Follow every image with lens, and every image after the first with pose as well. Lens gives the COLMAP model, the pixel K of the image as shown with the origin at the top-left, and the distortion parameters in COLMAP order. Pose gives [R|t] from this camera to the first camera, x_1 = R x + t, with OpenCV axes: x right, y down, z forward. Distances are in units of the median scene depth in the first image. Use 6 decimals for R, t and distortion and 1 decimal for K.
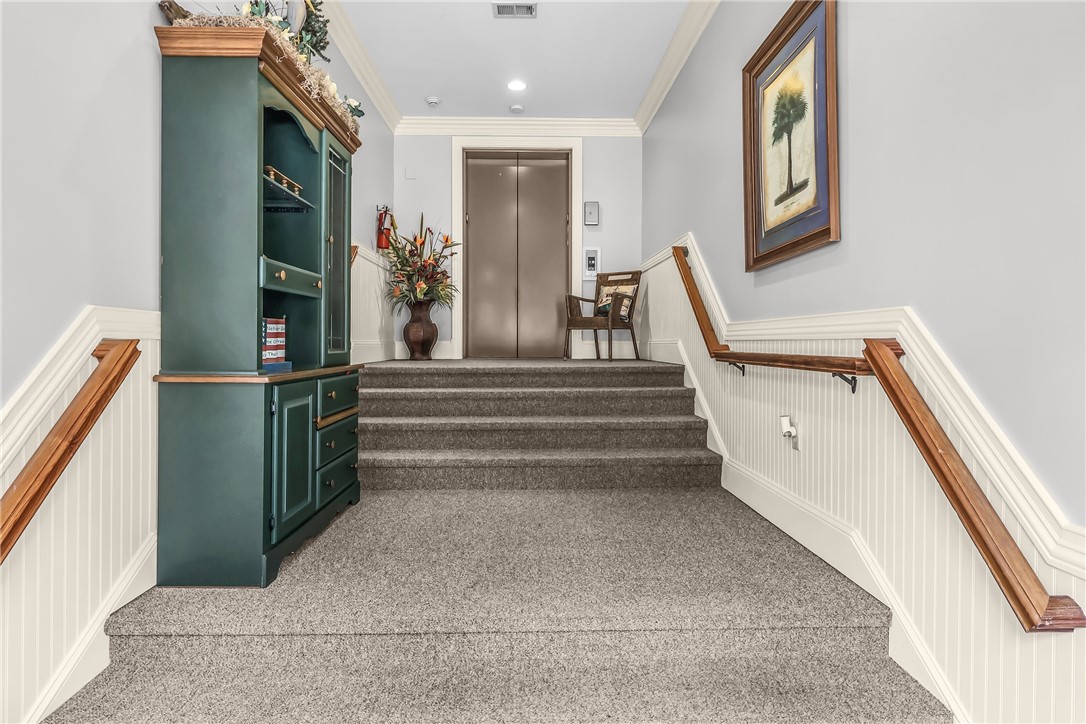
lens RADIAL K [[611.5, 0, 539.2], [0, 611.5, 359.1], [0, 0, 1]] dist [0.009130, -0.002653]
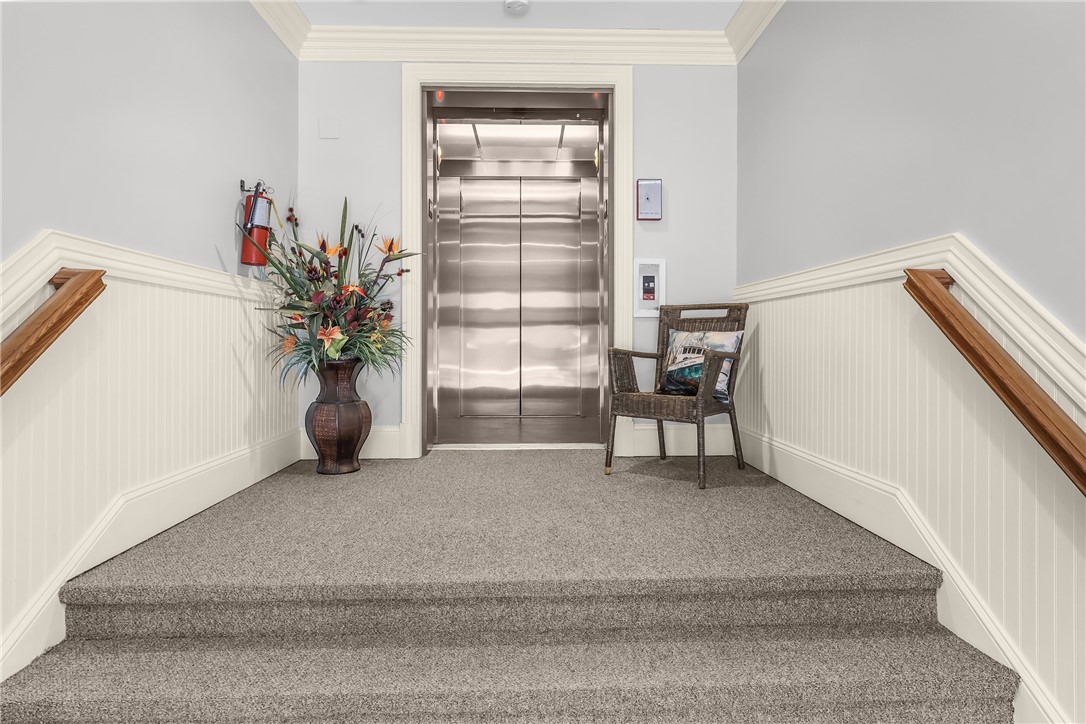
lens RADIAL K [[611.5, 0, 546.7], [0, 611.5, 354.0], [0, 0, 1]] dist [0.009130, -0.002653]
pose [[0.999982, -0.002402, 0.005451, -0.013271], [0.002448, 0.999962, -0.008414, -0.094098], [-0.005431, 0.008428, 0.999950, 0.451602]]
